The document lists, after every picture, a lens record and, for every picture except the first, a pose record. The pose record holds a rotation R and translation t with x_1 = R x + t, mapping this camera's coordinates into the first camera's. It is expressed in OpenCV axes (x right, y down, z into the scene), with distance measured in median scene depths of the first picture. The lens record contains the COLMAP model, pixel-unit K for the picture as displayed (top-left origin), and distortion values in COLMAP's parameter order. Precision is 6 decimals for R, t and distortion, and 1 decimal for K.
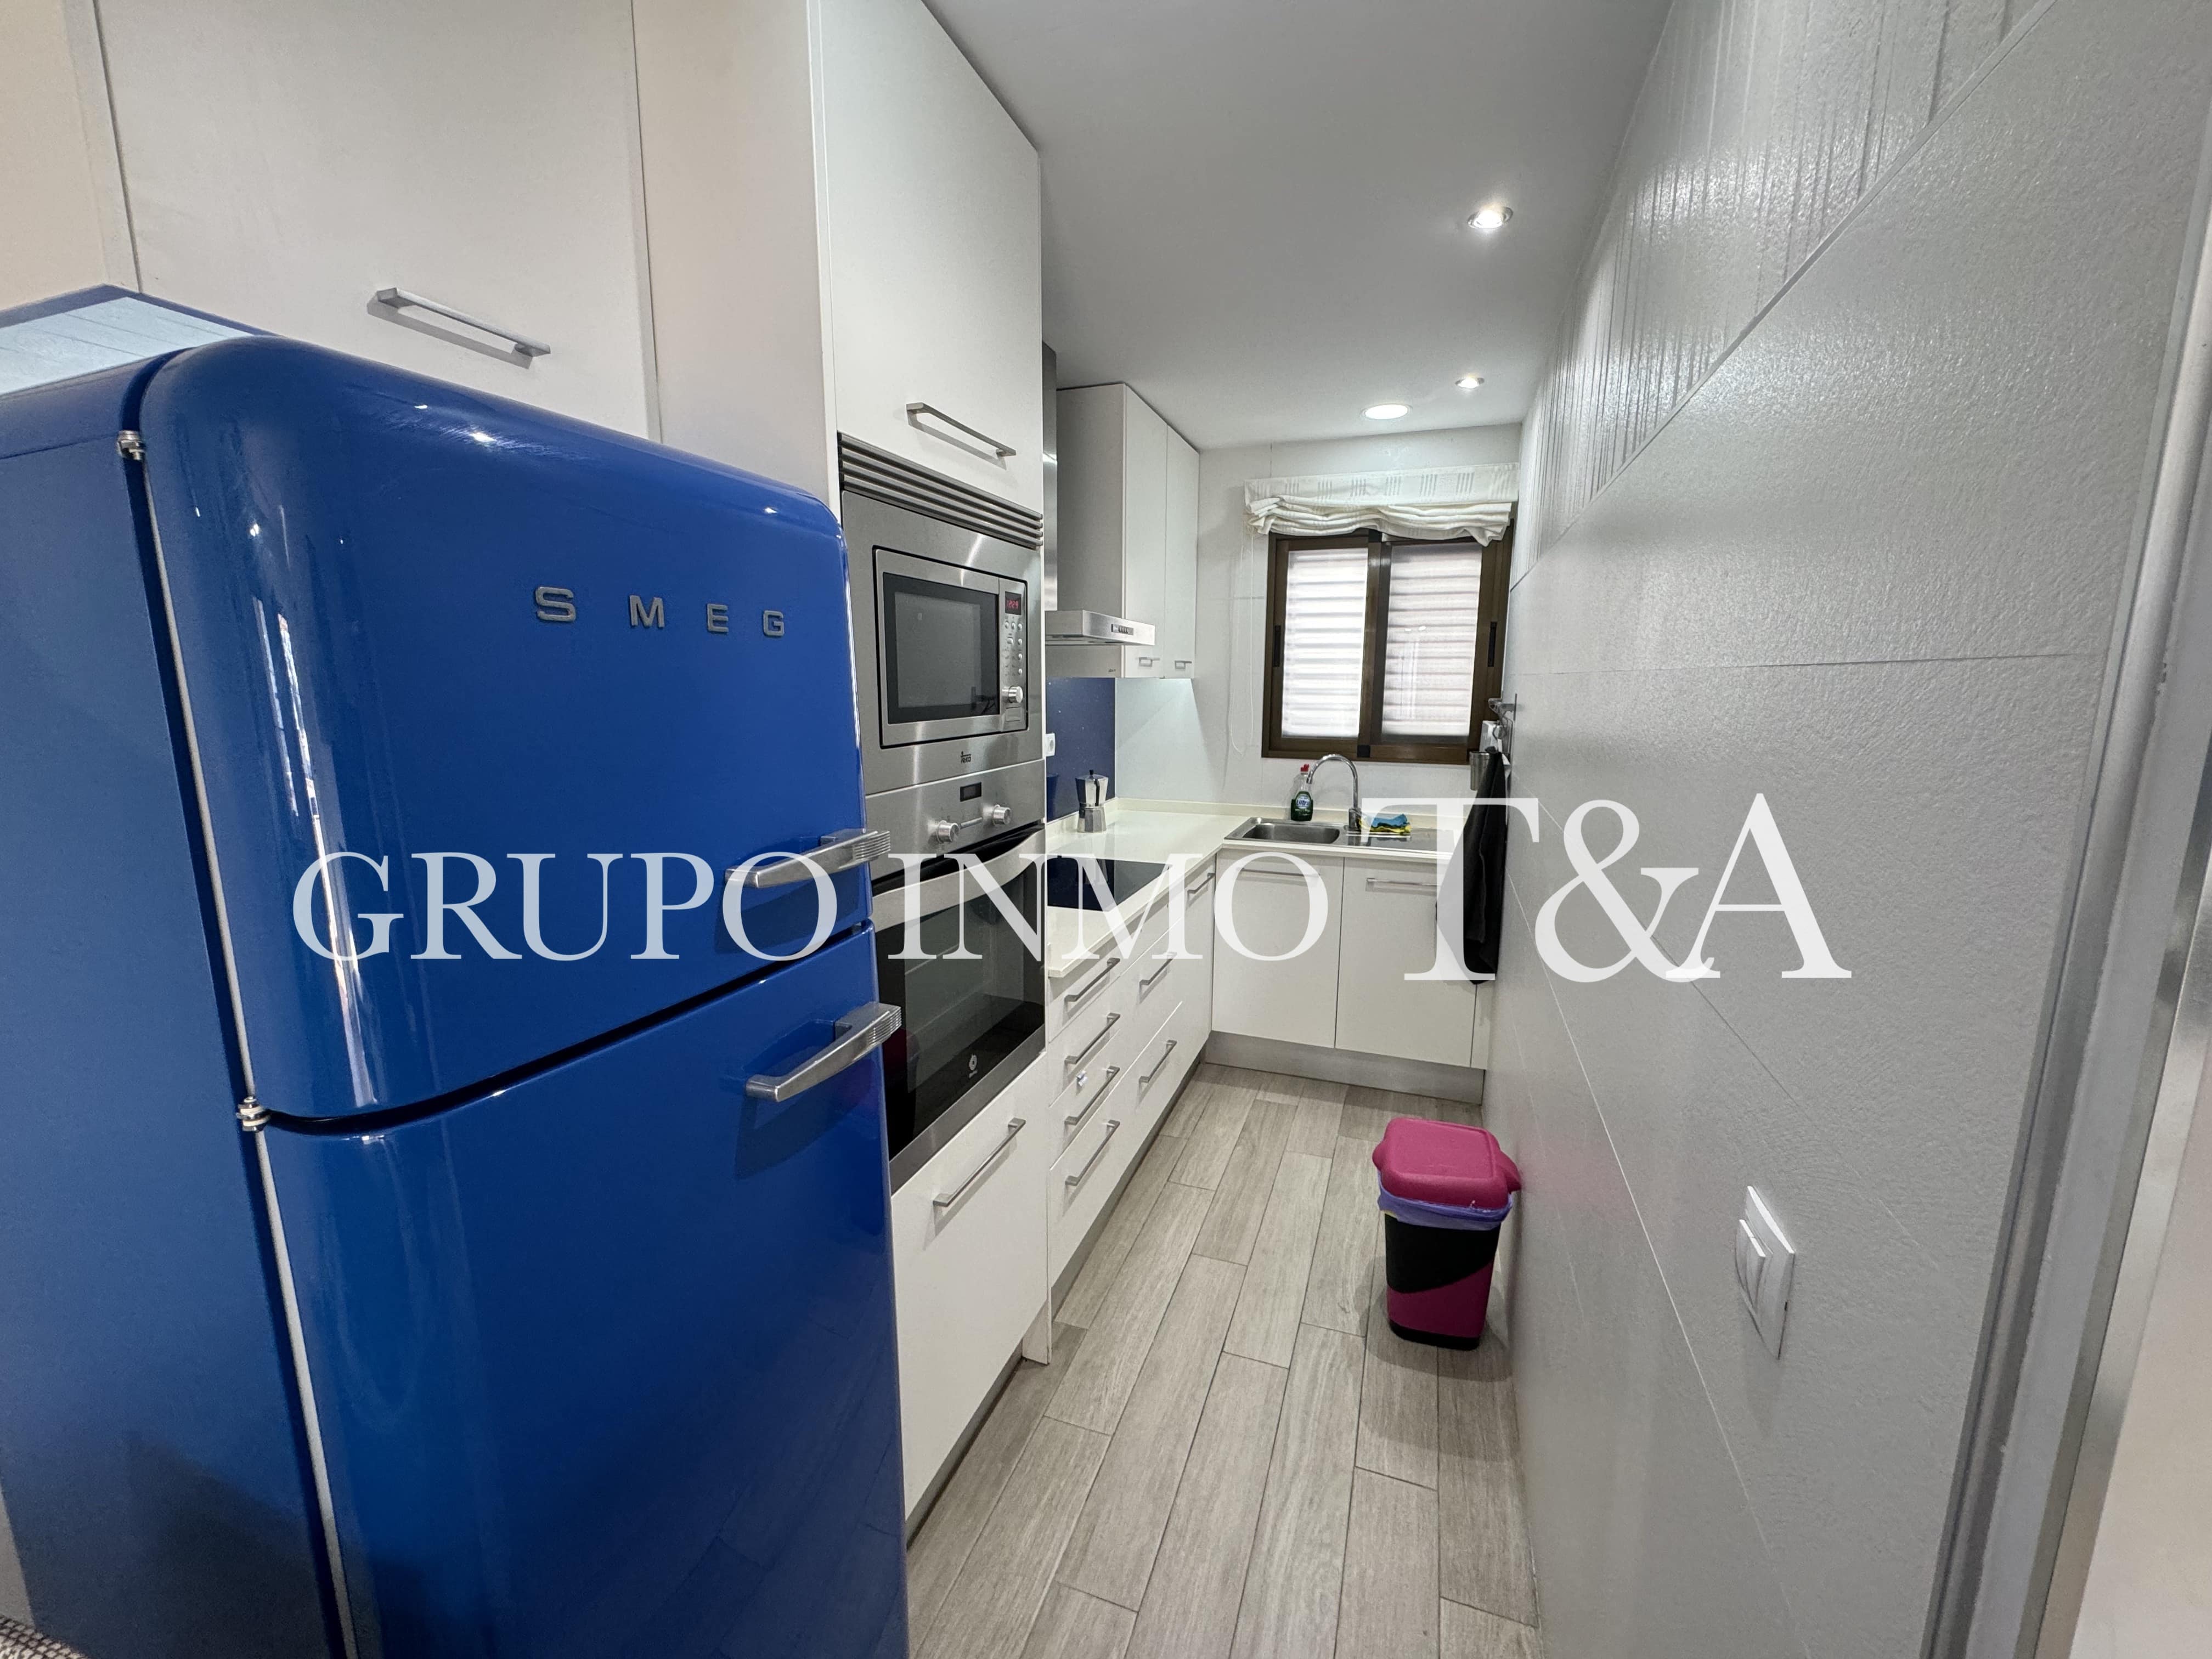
lens RADIAL K [[881.6, 0, 1110.6], [0, 881.6, 819.6], [0, 0, 1]] dist [-0.003446, -0.000194]
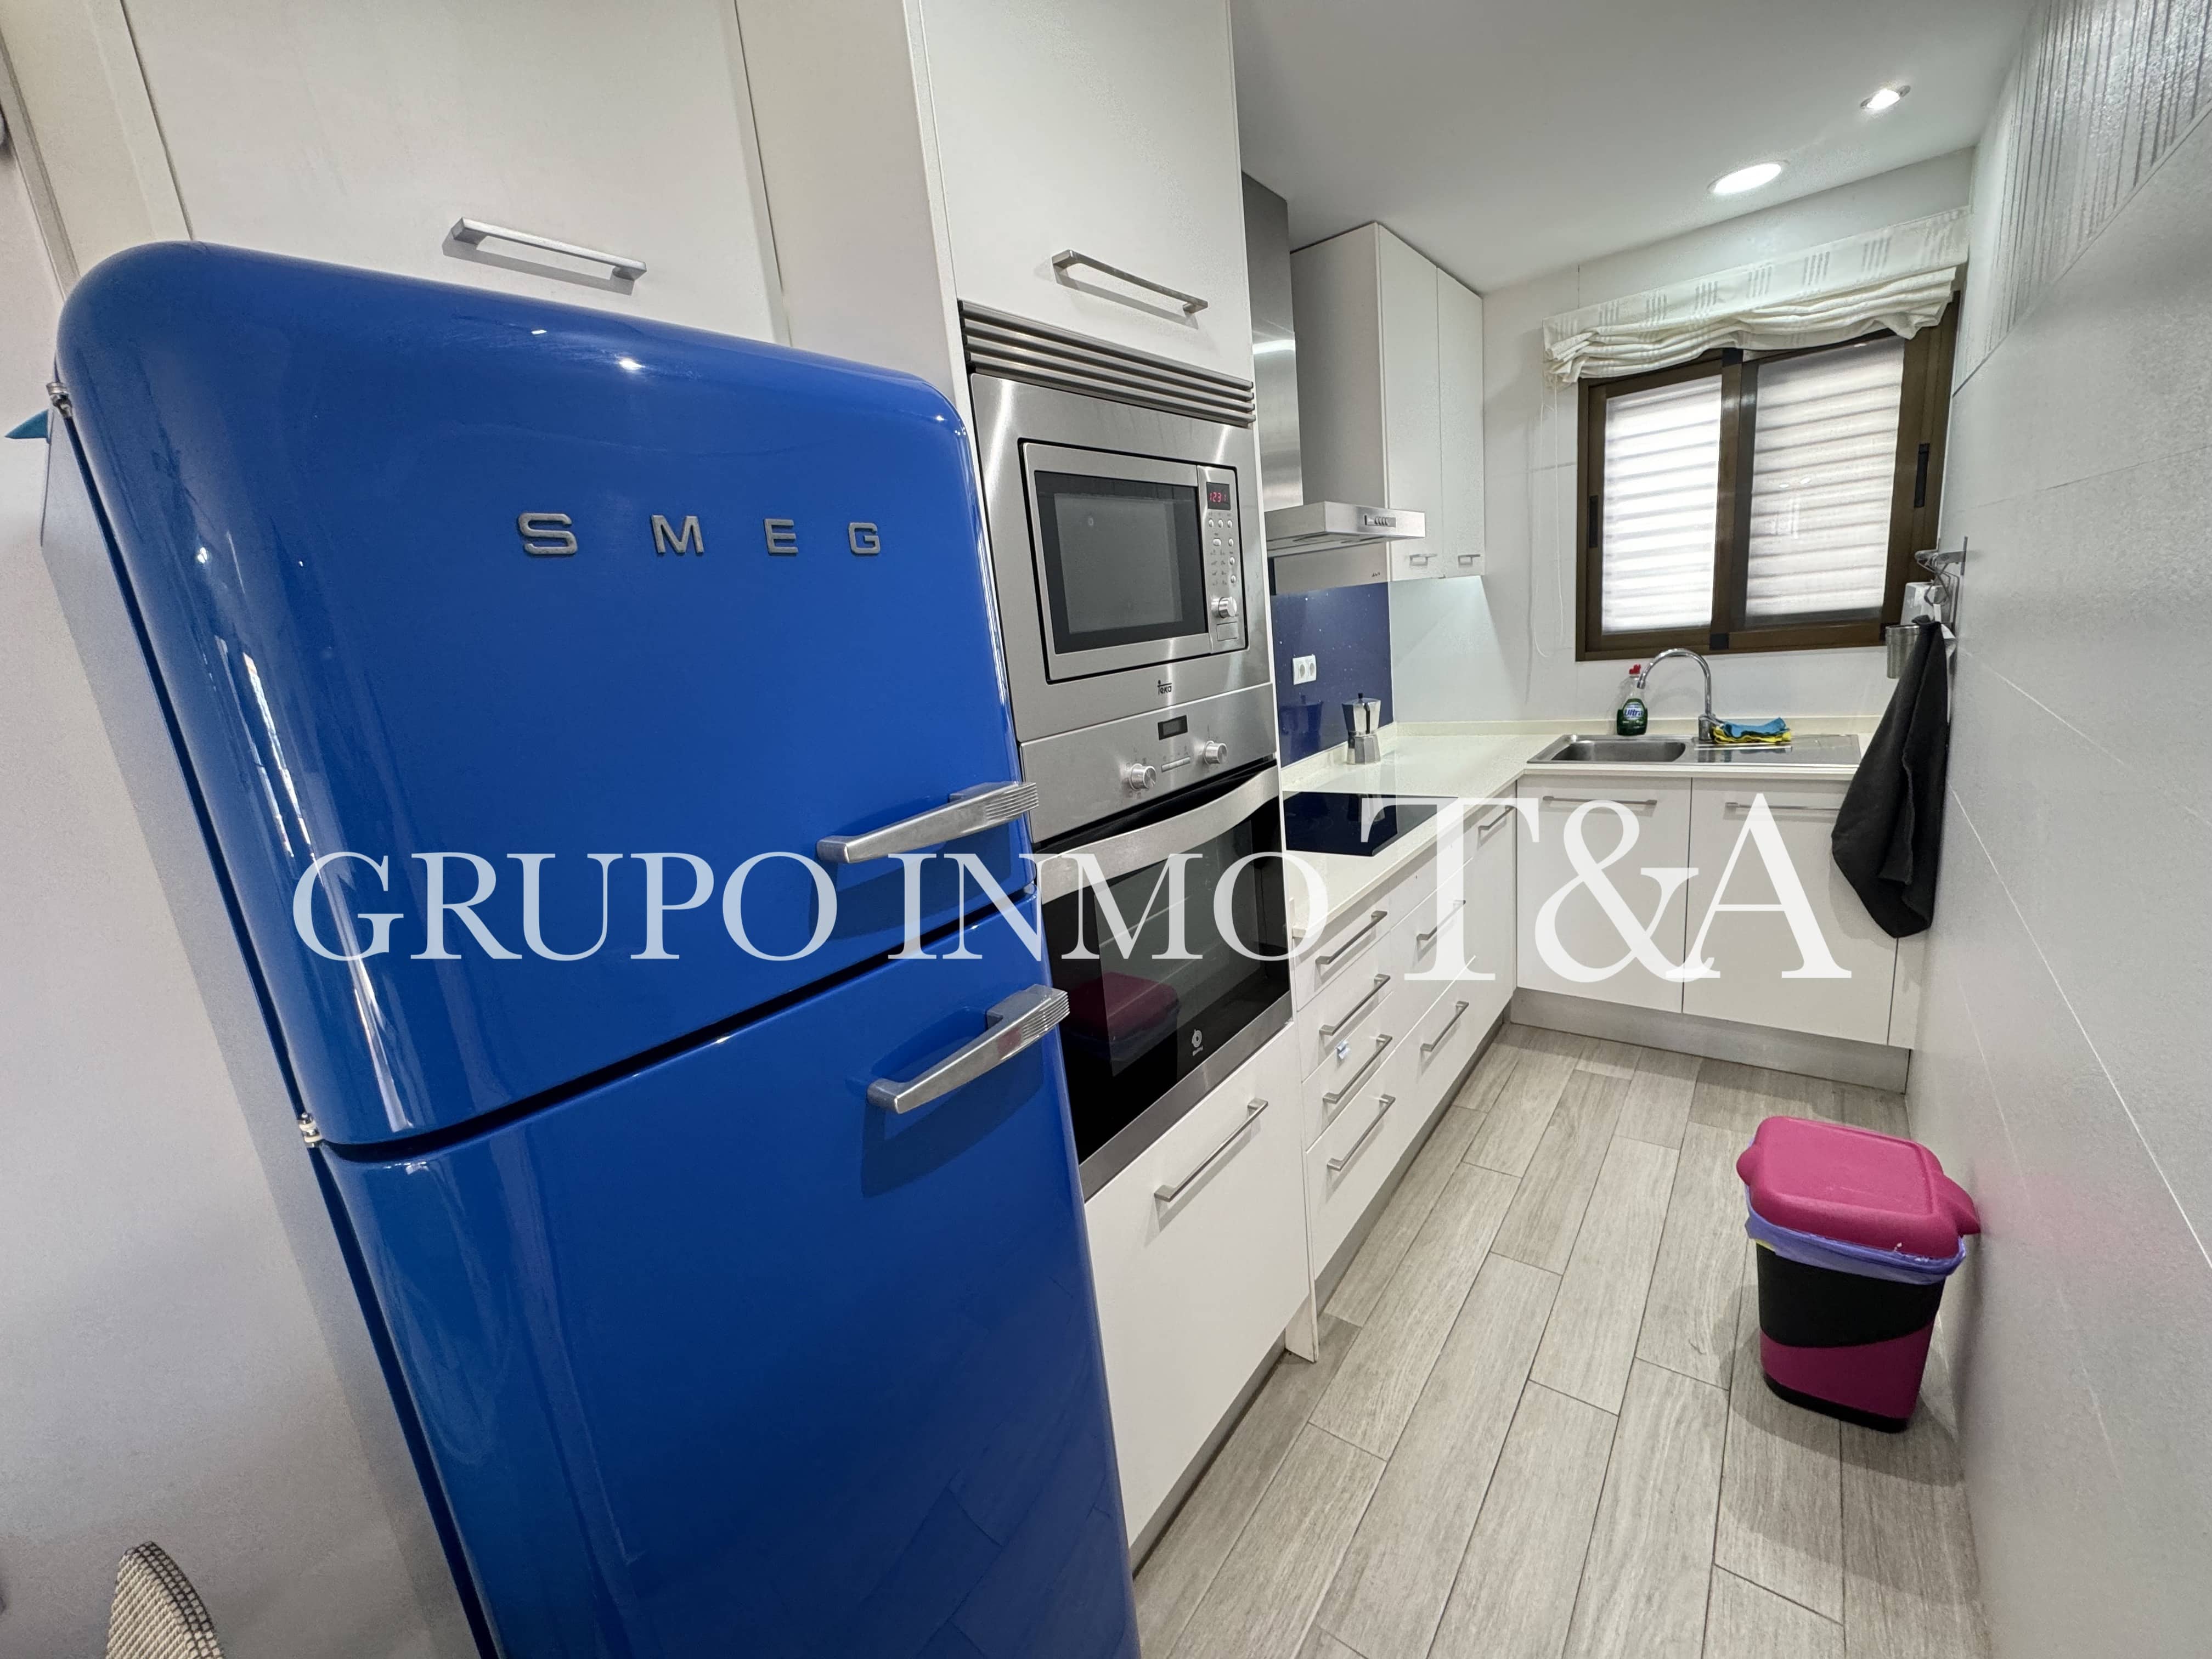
lens RADIAL K [[881.6, 0, 1110.2], [0, 881.6, 822.8], [0, 0, 1]] dist [-0.003446, -0.000194]
pose [[0.945102, -0.034783, -0.324919, 0.042148], [0.059321, 0.996060, 0.065921, 0.000080], [0.321345, -0.081576, 0.943442, 0.131030]]
